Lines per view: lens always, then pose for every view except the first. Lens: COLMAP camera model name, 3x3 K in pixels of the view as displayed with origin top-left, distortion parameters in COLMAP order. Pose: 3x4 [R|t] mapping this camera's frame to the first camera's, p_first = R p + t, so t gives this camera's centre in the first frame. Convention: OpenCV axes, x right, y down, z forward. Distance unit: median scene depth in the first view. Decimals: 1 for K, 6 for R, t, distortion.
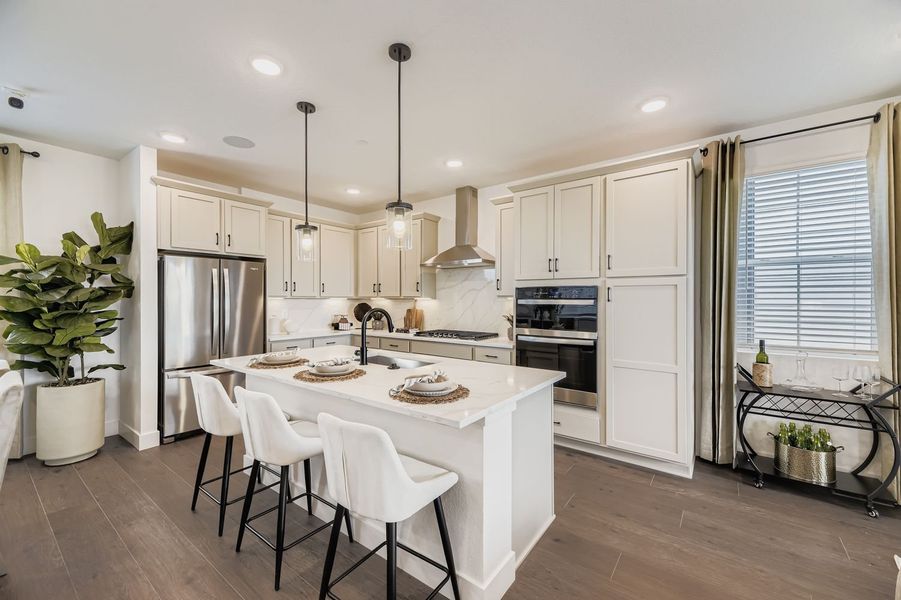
lens RADIAL K [[364.1, 0, 447.6], [0, 364.1, 298.9], [0, 0, 1]] dist [0.010334, -0.001450]
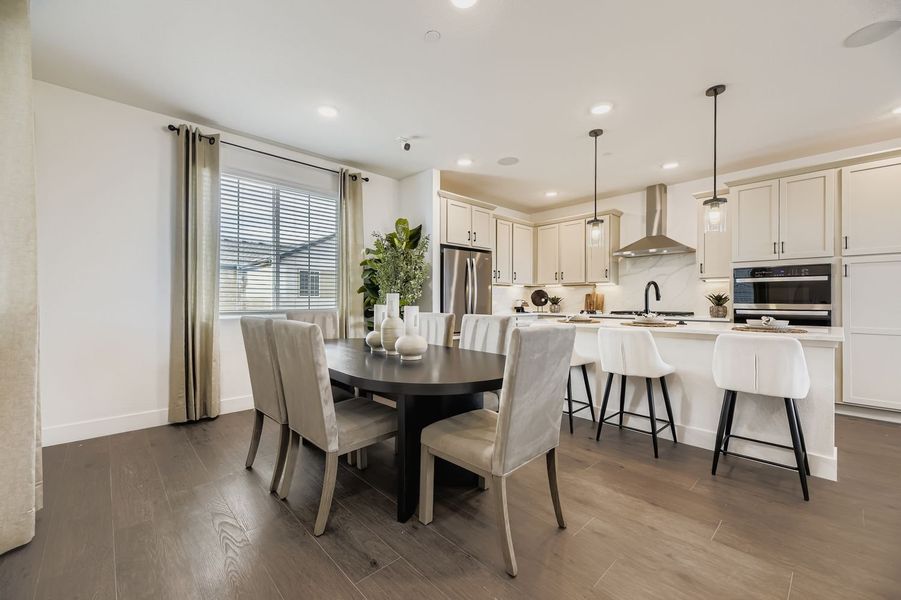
lens RADIAL K [[364.1, 0, 440.8], [0, 364.1, 299.9], [0, 0, 1]] dist [0.010334, -0.001450]
pose [[0.984647, -0.000343, -0.174558, -0.547720], [0.000244, 1.000000, -0.000591, 0.071942], [0.174558, 0.000539, 0.984647, -0.327622]]
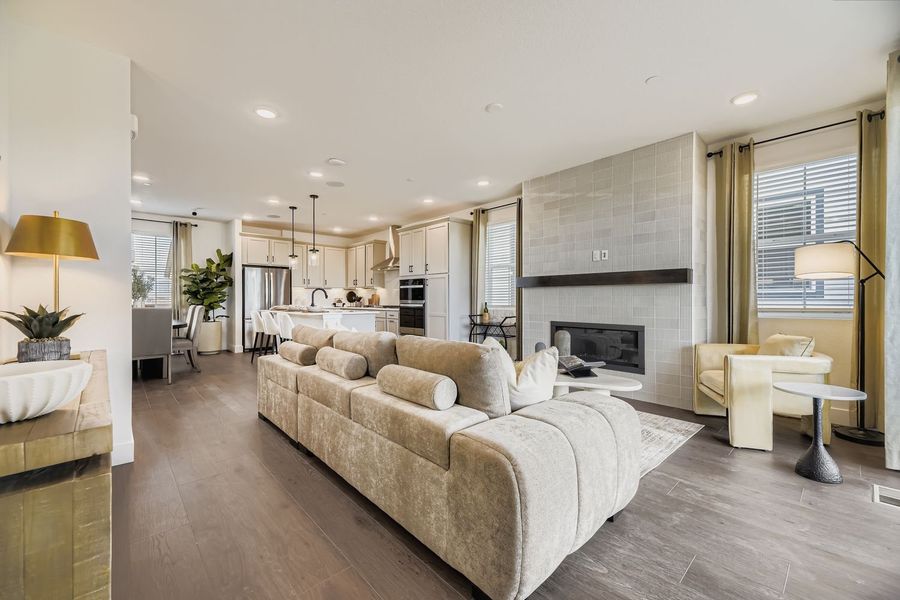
lens RADIAL K [[363.7, 0, 451.7], [0, 363.7, 300.1], [0, 0, 1]] dist [0.010334, -0.001450]
pose [[0.984923, -0.001132, -0.172987, 0.845199], [0.001302, 0.999999, 0.000868, 0.080747], [0.172986, -0.001080, 0.984924, -0.962834]]
